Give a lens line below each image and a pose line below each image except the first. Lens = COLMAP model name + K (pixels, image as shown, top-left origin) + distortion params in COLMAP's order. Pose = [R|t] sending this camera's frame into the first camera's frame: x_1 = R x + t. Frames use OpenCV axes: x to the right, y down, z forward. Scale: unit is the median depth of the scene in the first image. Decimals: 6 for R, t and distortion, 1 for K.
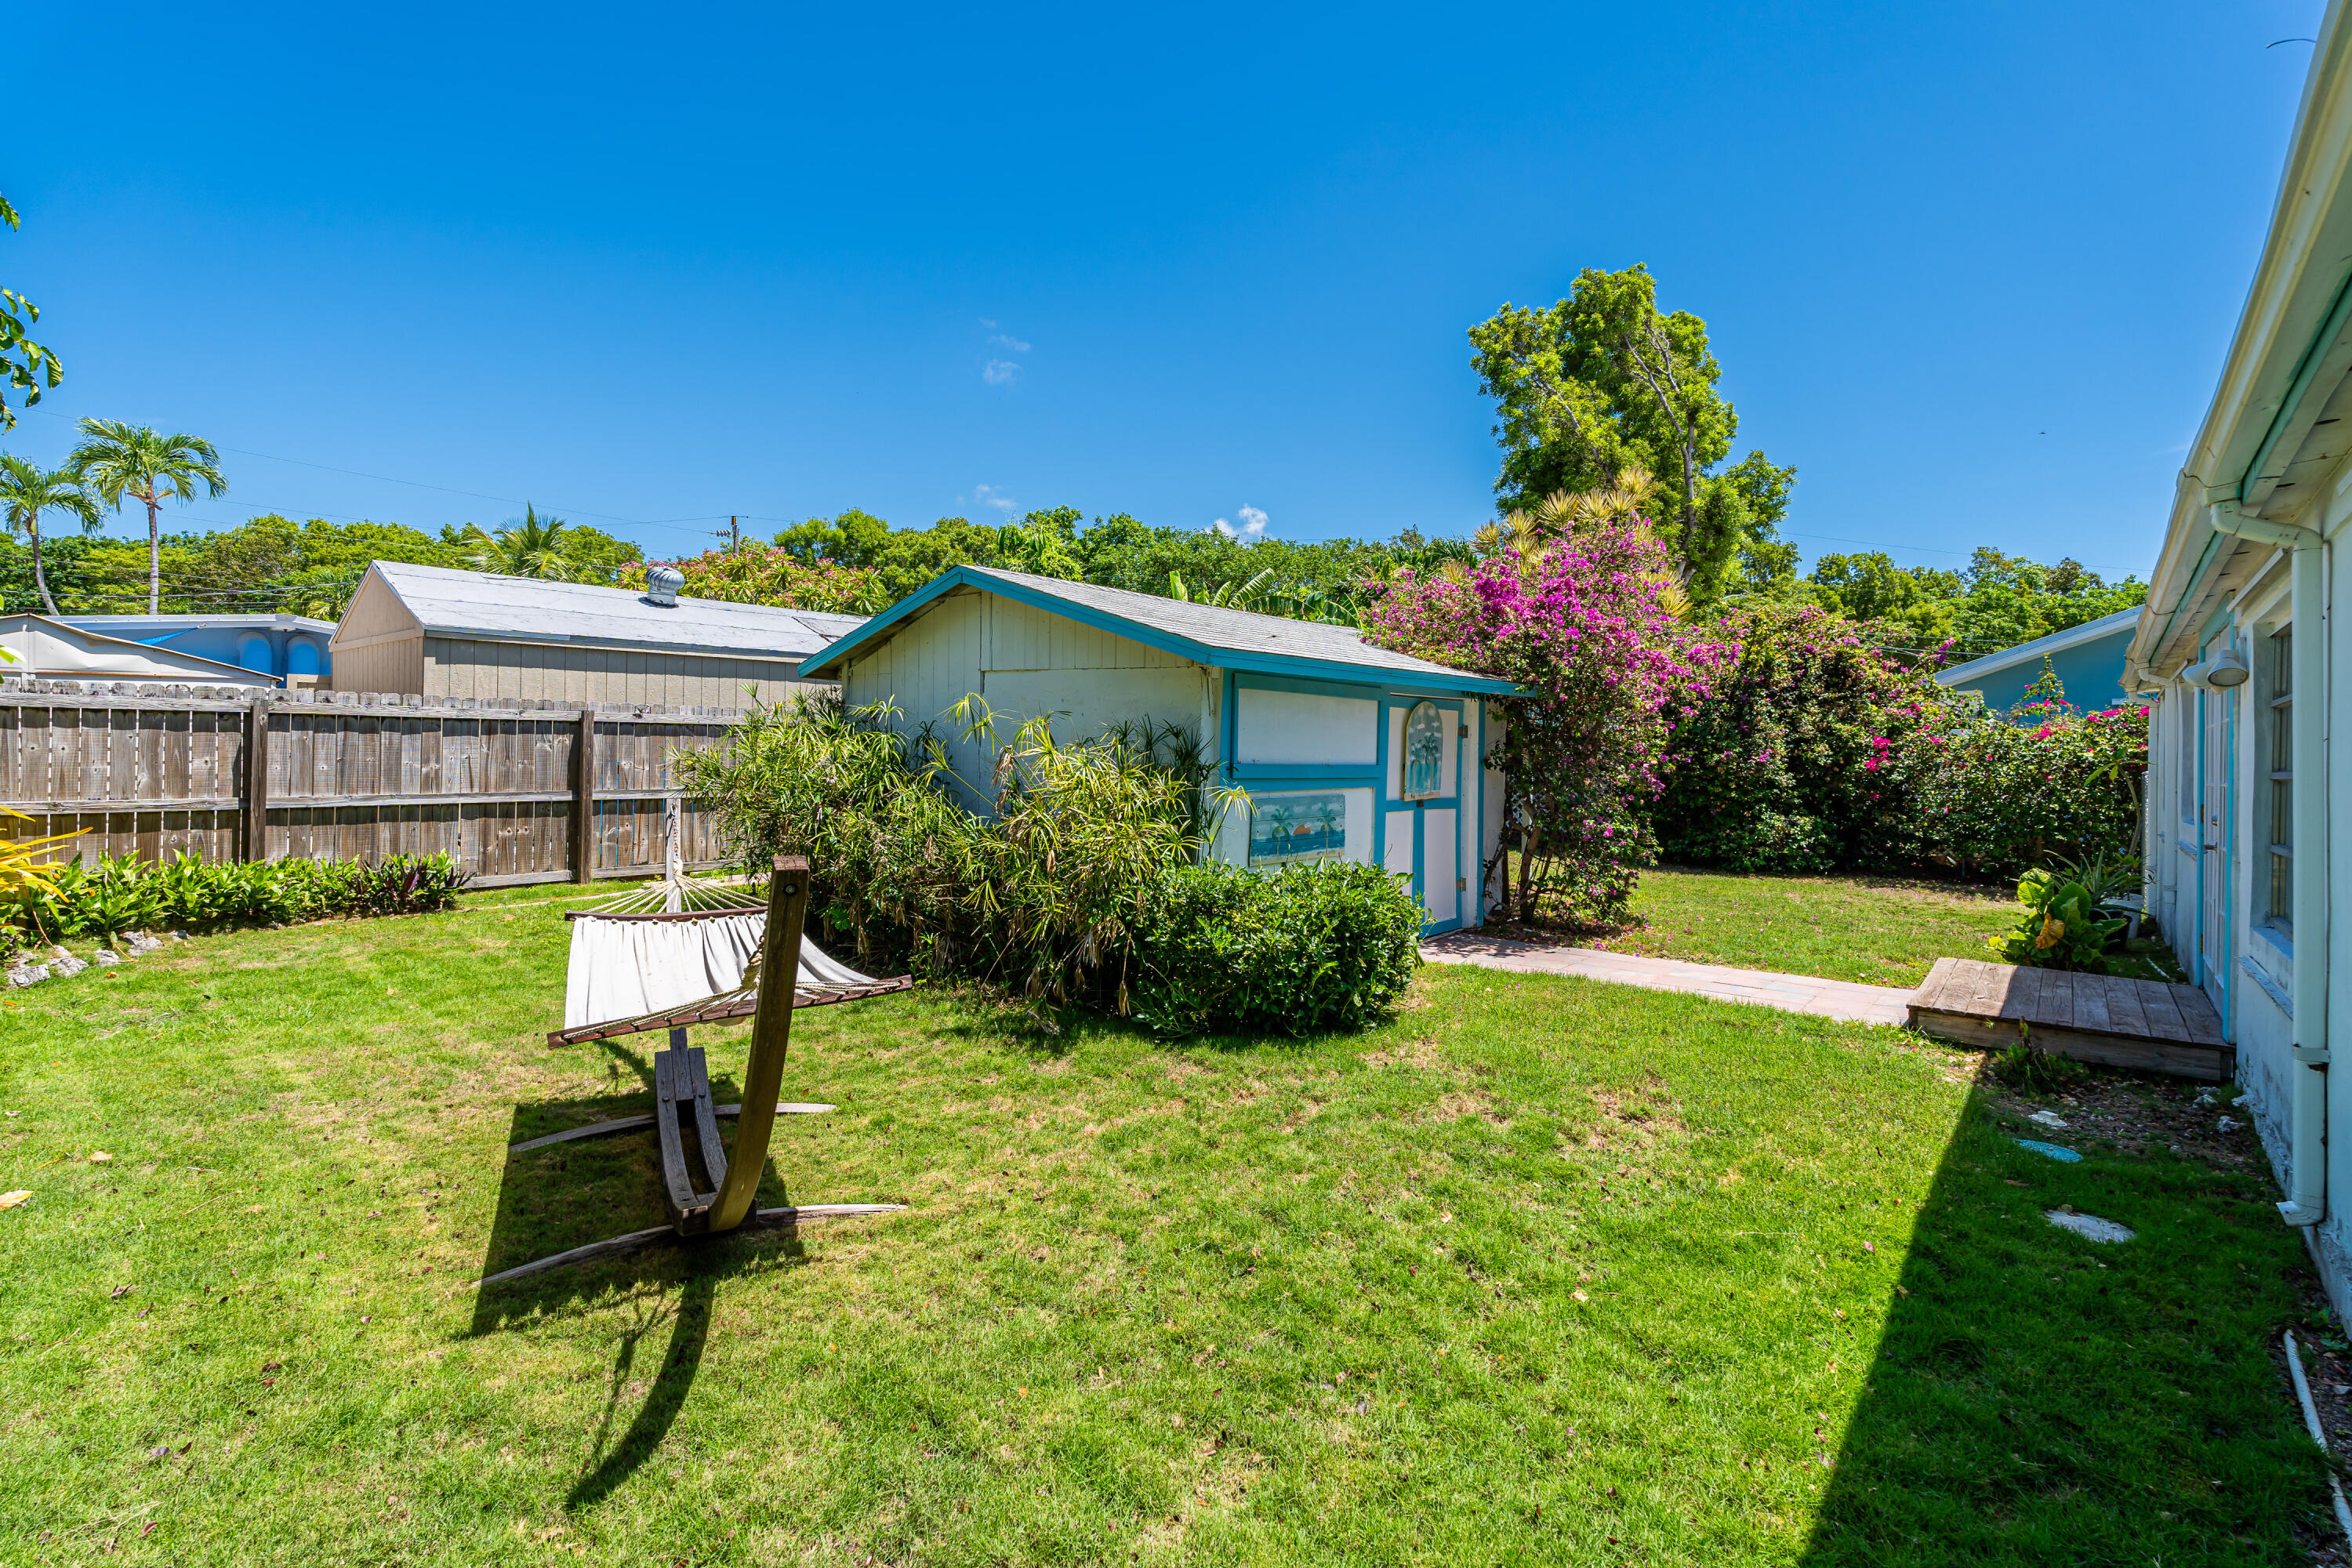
lens RADIAL K [[1065.1, 0, 1194.8], [0, 1065.1, 723.3], [0, 0, 1]] dist [-0.002707, 0.000651]
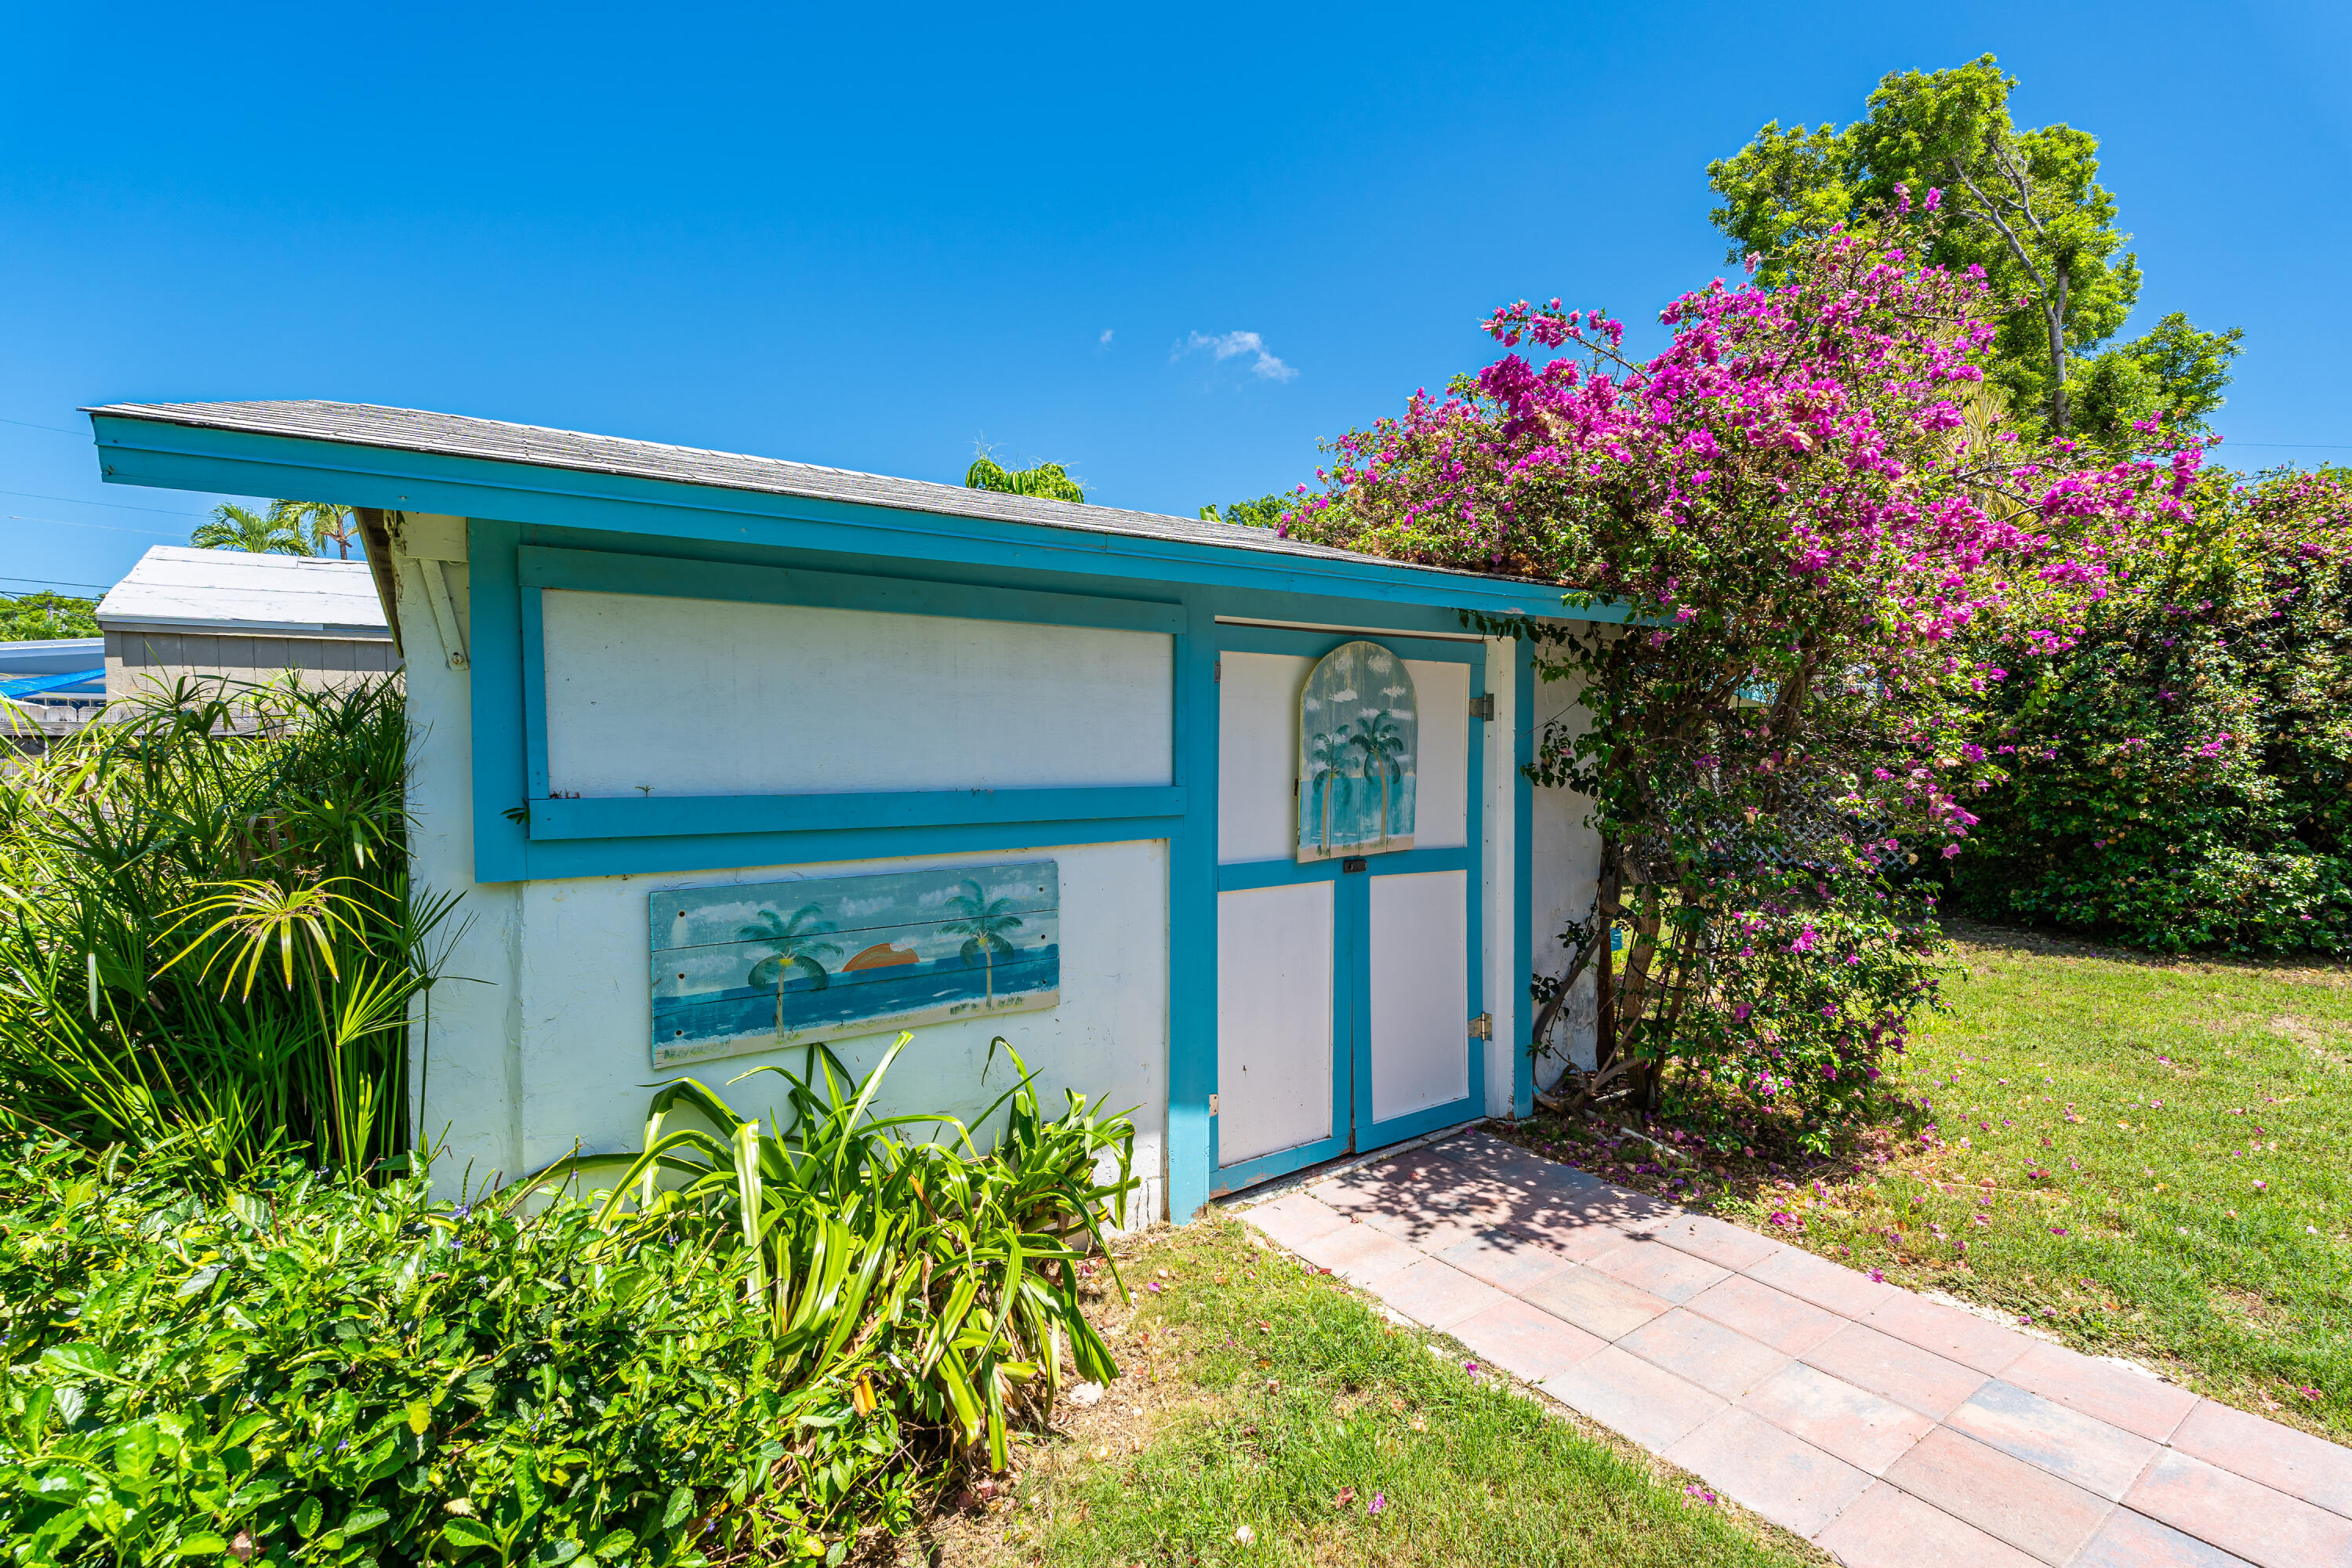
lens RADIAL K [[1065.1, 0, 1174.1], [0, 1065.1, 780.1], [0, 0, 1]] dist [-0.002707, 0.000651]
pose [[0.966458, -0.015109, -0.256379, 0.153707], [0.027043, 0.998705, 0.043086, 0.010248], [0.255396, -0.048574, 0.965616, 0.325078]]
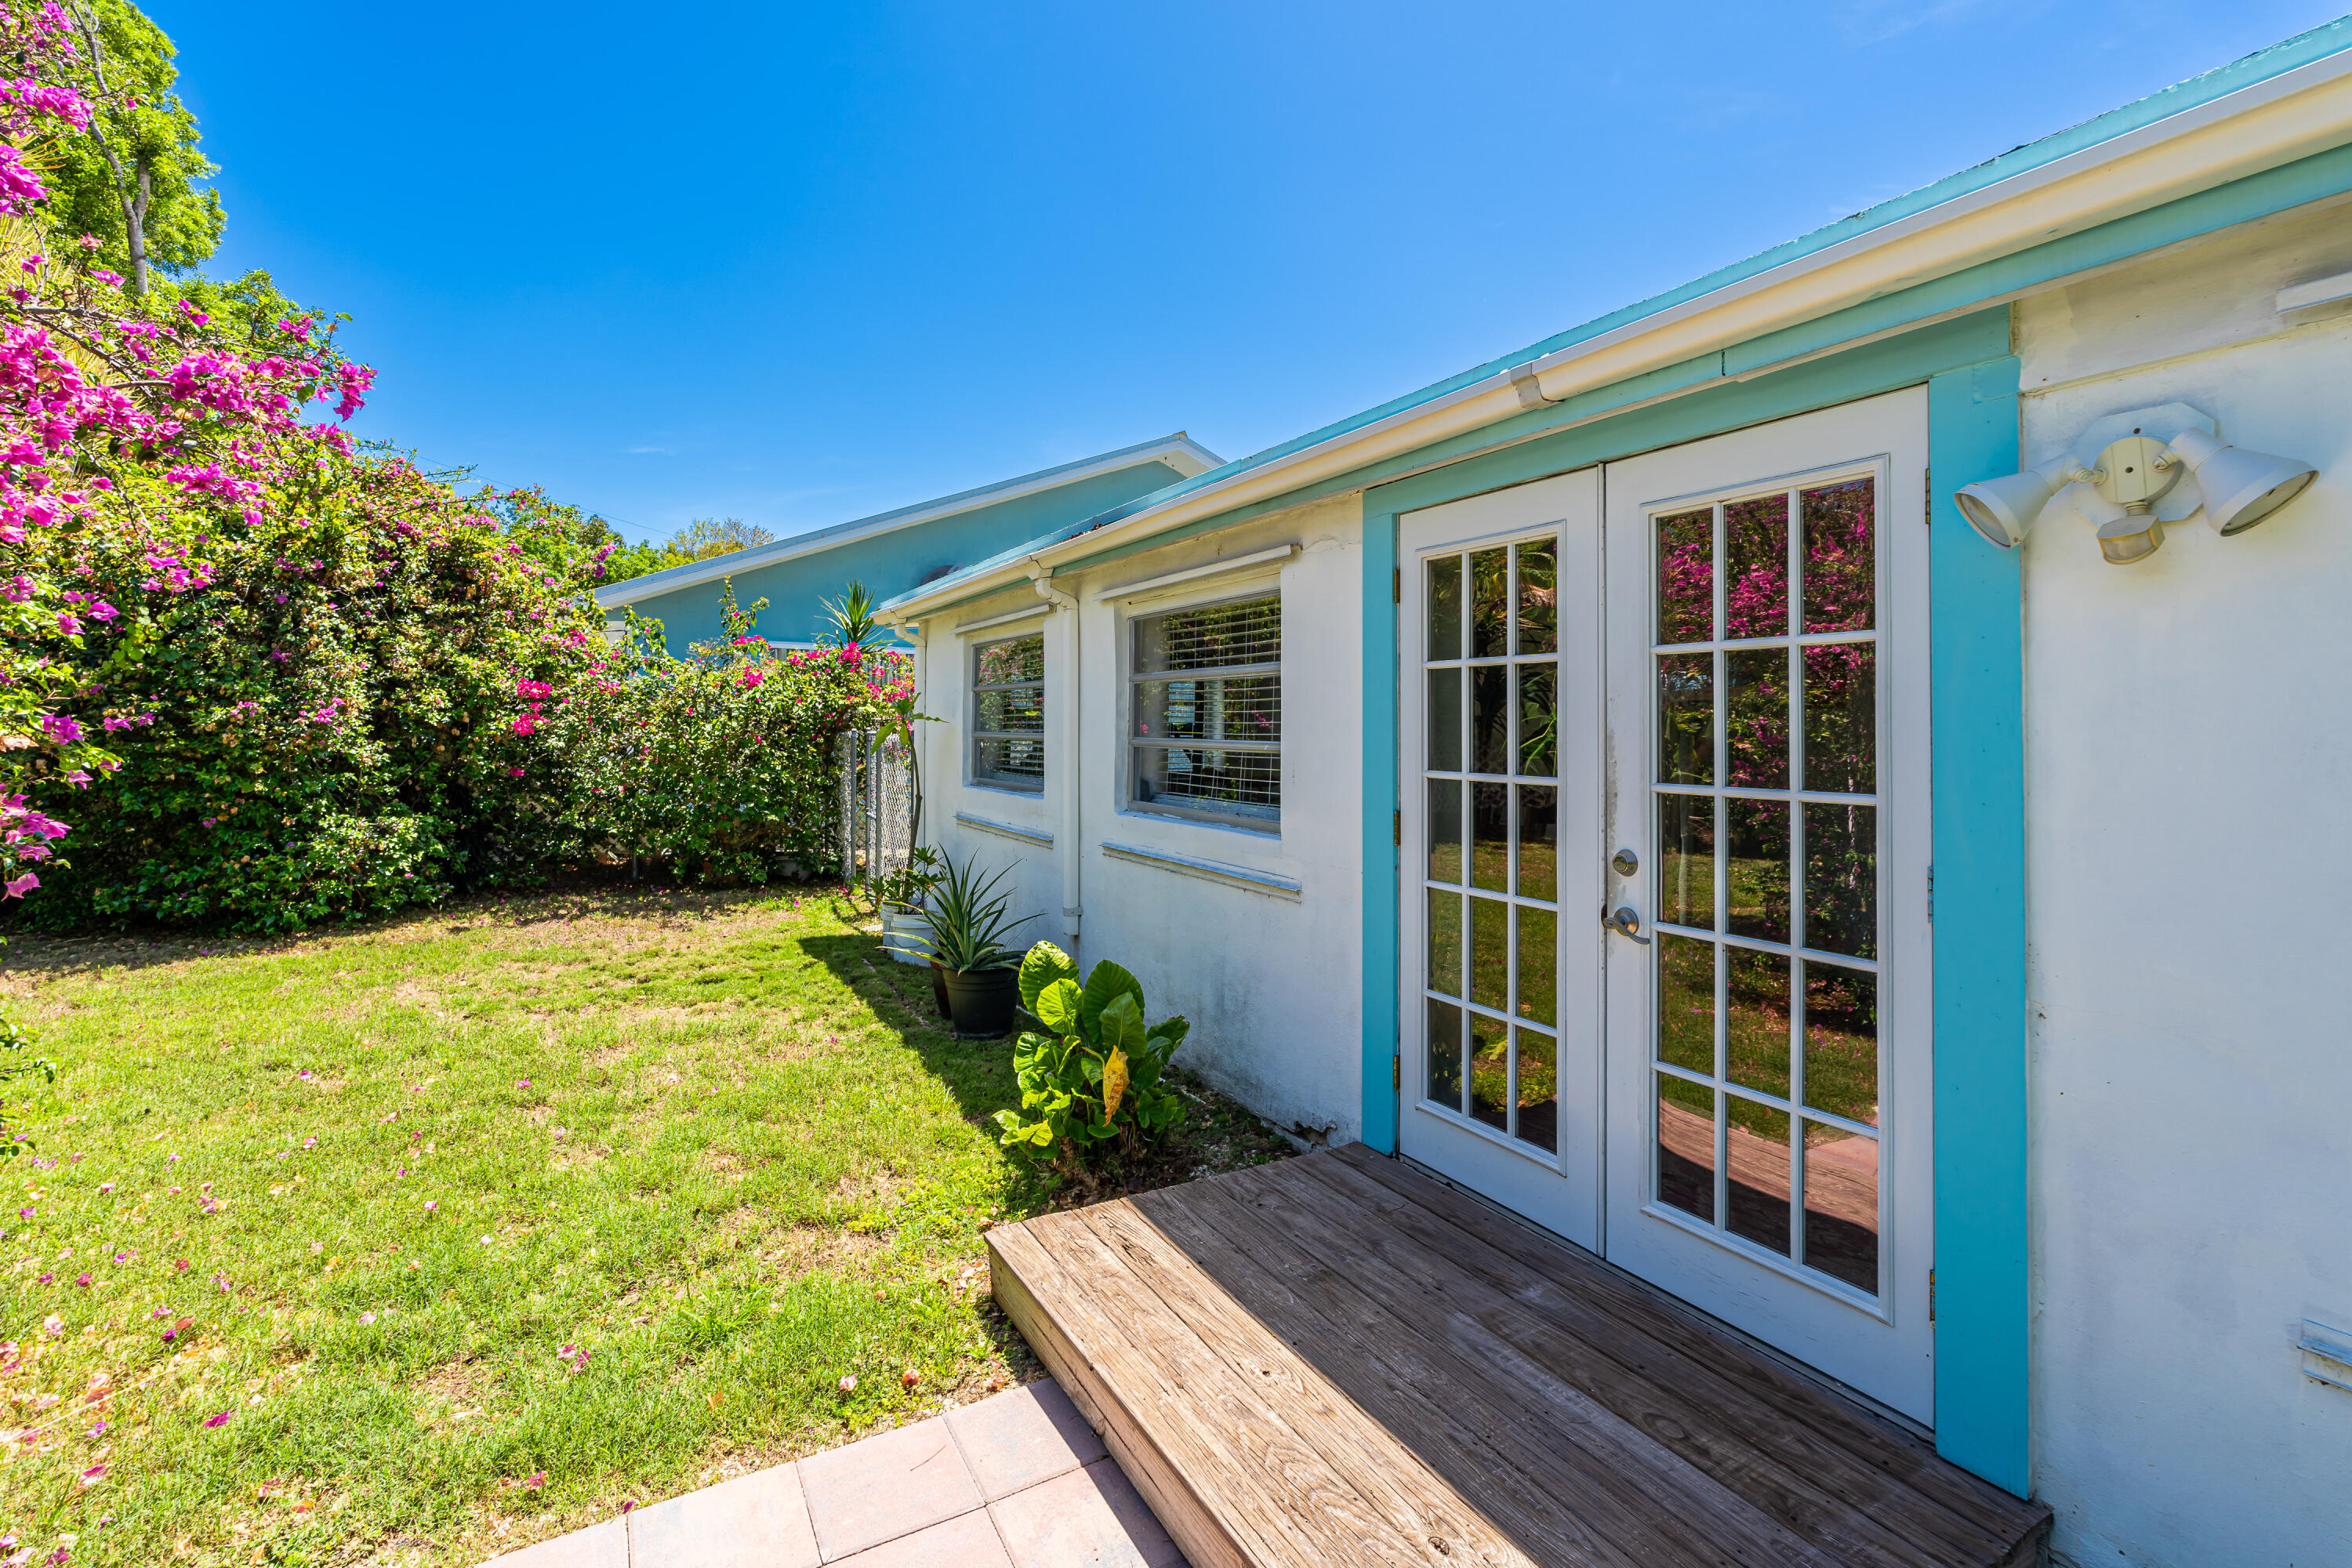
lens RADIAL K [[1065.1, 0, 1172.7], [0, 1065.1, 722.5], [0, 0, 1]] dist [-0.002707, 0.000651]
pose [[0.352679, -0.017880, 0.935574, 0.182877], [-0.027485, 0.999188, 0.029457, 0.009165], [-0.935341, -0.036103, 0.351901, 0.409352]]
